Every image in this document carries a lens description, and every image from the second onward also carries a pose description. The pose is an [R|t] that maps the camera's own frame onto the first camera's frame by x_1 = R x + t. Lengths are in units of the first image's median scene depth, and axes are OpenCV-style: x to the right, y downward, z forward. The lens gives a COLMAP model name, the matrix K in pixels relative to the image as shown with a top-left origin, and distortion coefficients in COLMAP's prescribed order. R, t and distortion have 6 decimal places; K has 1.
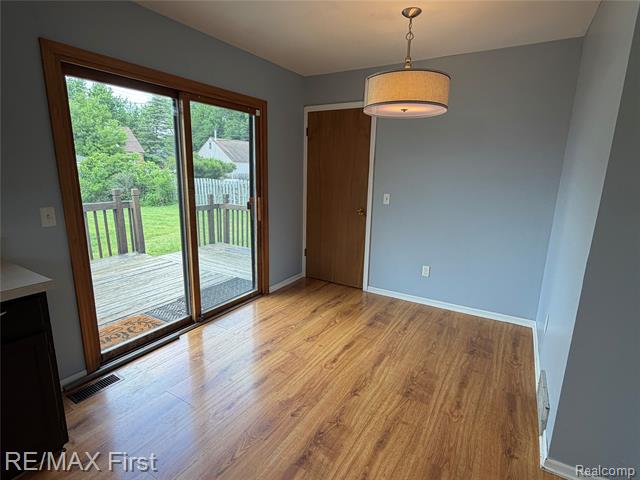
lens RADIAL K [[328.7, 0, 315.8], [0, 328.7, 244.9], [0, 0, 1]] dist [0.003667, 0.000064]
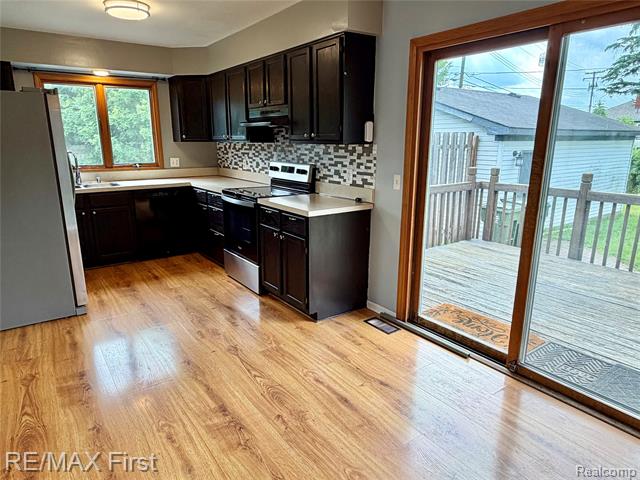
lens RADIAL K [[408.9, 0, 307.4], [0, 408.9, 240.2], [0, 0, 1]] dist [0.003679, 0.007571]
pose [[-0.404505, 0.194782, -0.893552, 0.643993], [-0.209611, 0.931299, 0.297900, -0.221651], [0.890190, 0.307801, -0.335887, 1.042414]]
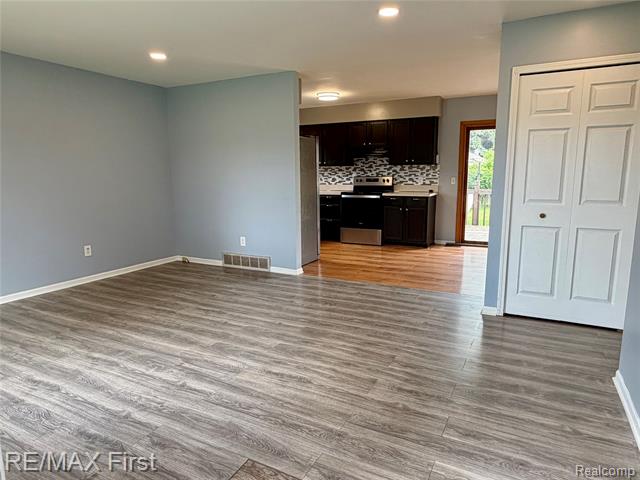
lens RADIAL K [[408.9, 0, 322.6], [0, 408.9, 239.3], [0, 0, 1]] dist [0.003679, 0.007571]
pose [[0.057220, 0.143524, -0.987991, 2.228444], [-0.202535, 0.970704, 0.129283, 0.150361], [0.977602, 0.192705, 0.084613, -0.274638]]
